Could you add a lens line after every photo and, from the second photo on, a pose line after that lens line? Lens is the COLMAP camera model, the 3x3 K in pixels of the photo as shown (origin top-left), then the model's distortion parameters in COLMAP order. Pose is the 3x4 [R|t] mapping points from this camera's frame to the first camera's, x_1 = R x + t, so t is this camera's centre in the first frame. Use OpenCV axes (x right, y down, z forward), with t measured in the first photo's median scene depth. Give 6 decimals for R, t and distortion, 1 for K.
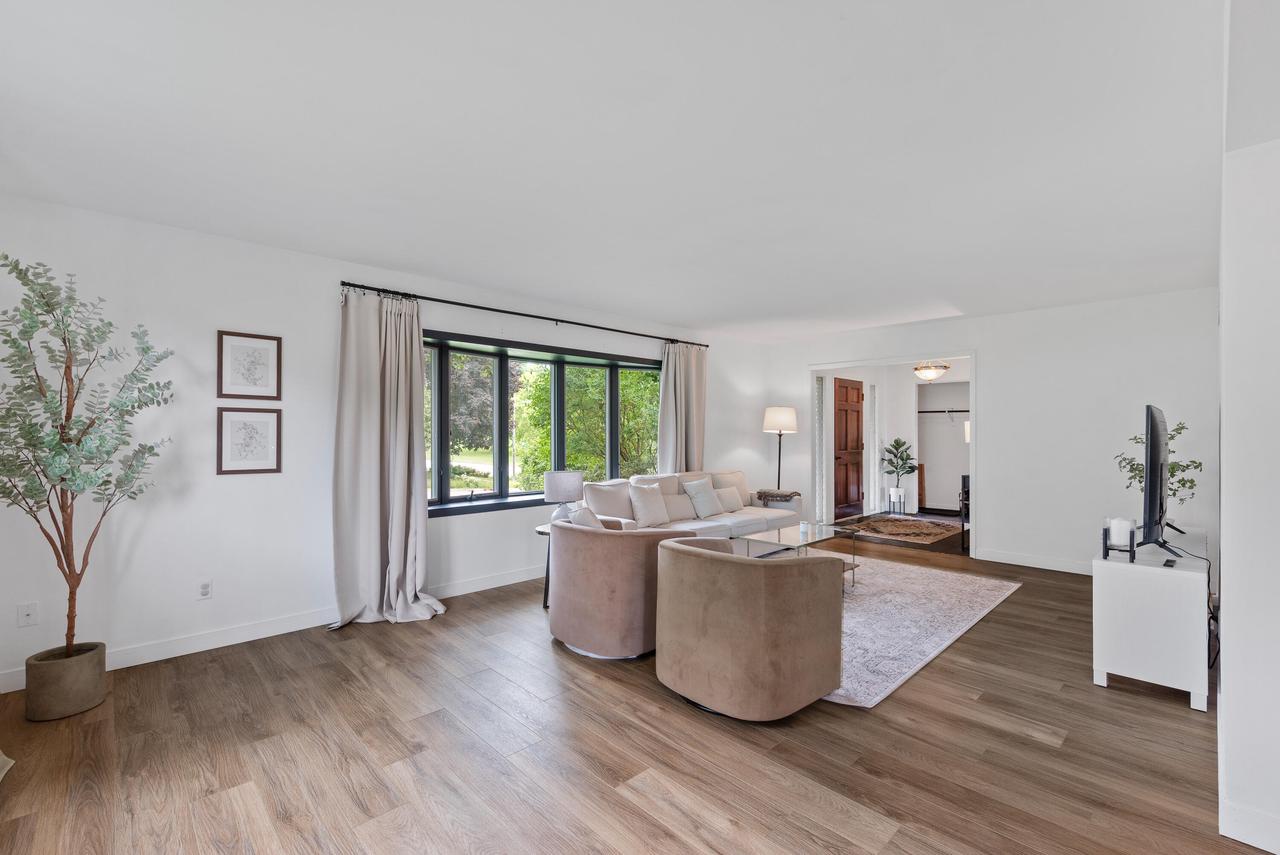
lens RADIAL K [[553.3, 0, 644.2], [0, 553.3, 430.9], [0, 0, 1]] dist [0.001199, -0.000394]
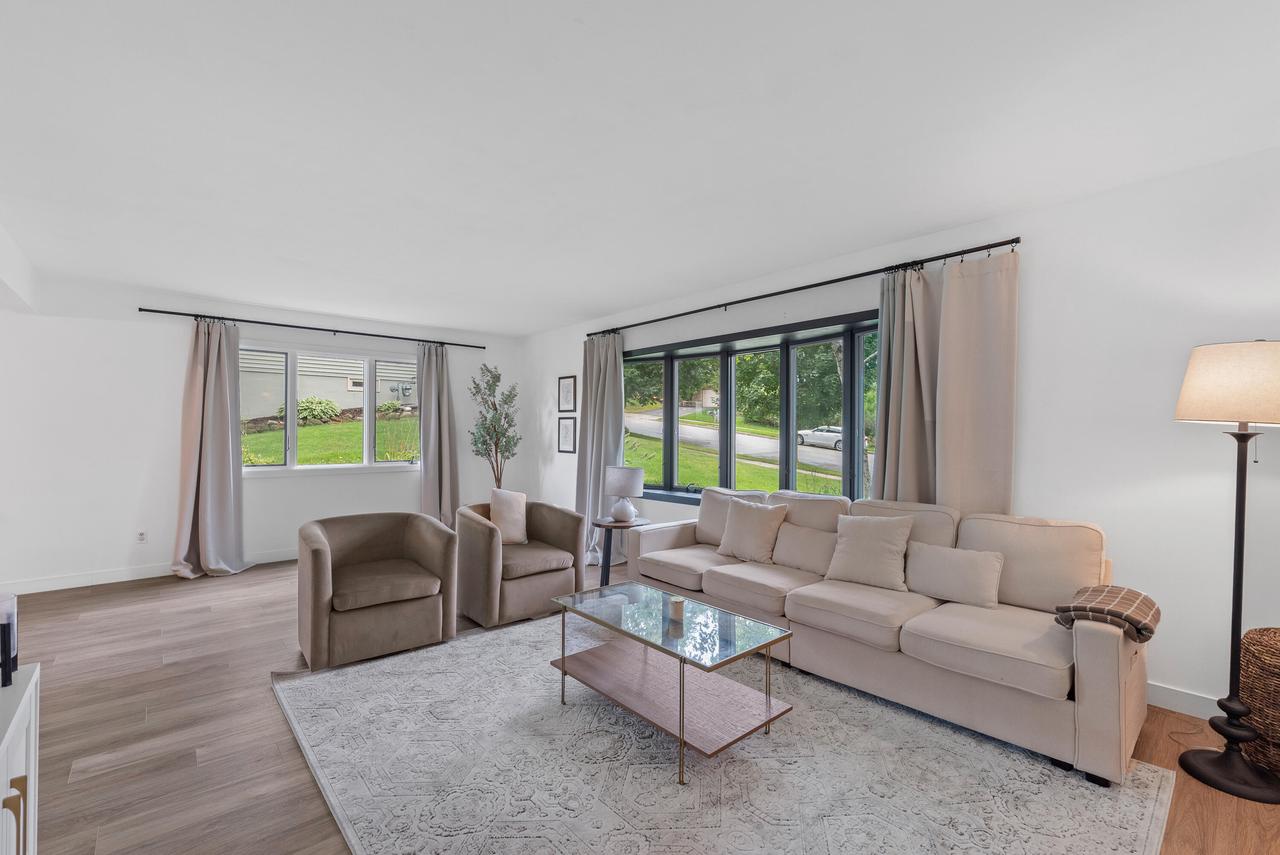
lens RADIAL K [[553.3, 0, 644.4], [0, 553.3, 428.8], [0, 0, 1]] dist [0.001199, -0.000394]
pose [[-0.047323, -0.005571, -0.998864, 1.321019], [0.001369, 0.999983, -0.005643, 0.010015], [0.998879, -0.001635, -0.047314, 1.615474]]
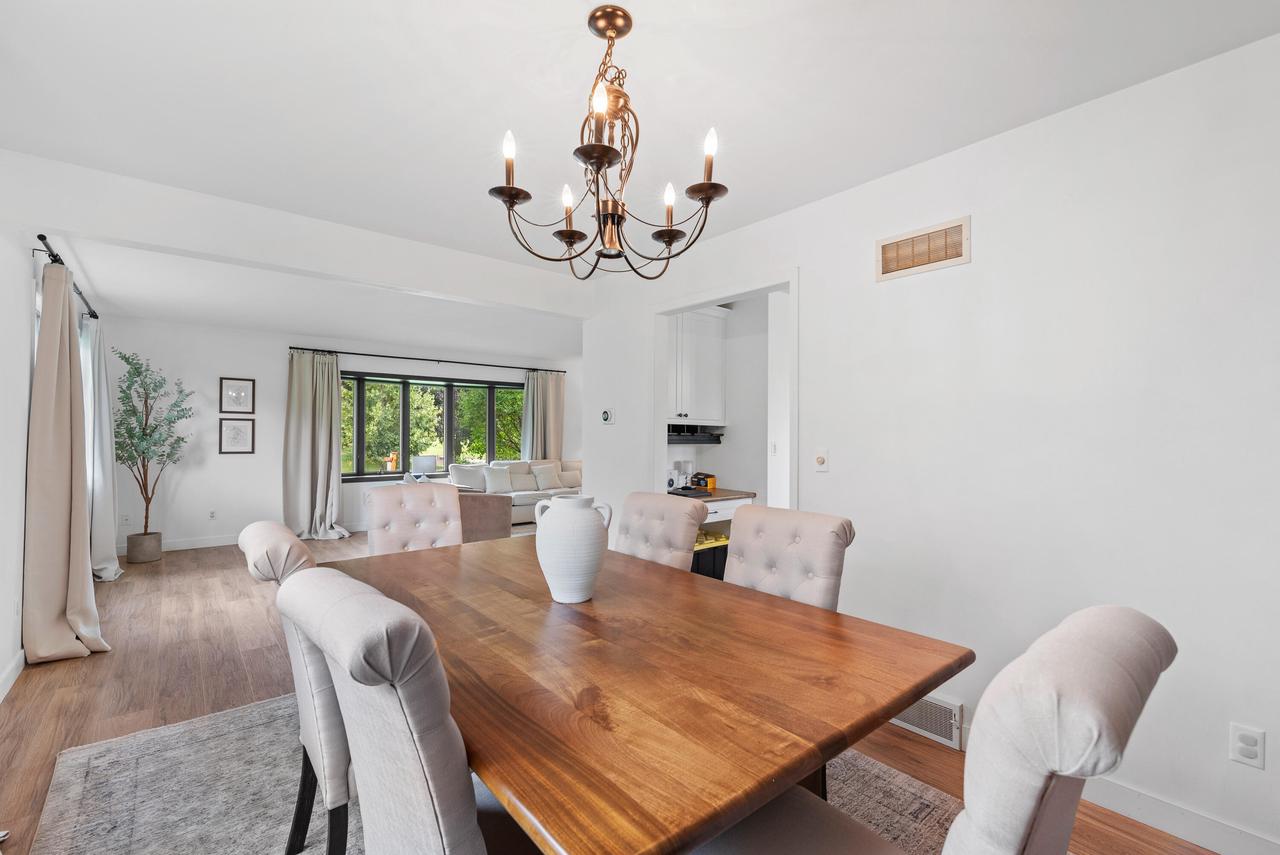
lens RADIAL K [[553.3, 0, 642.7], [0, 553.3, 429.6], [0, 0, 1]] dist [0.001199, -0.000394]
pose [[0.997775, 0.003406, -0.066581, 0.921304], [-0.003644, 0.999987, -0.003447, -0.002876], [0.066568, 0.003682, 0.997775, -0.911581]]
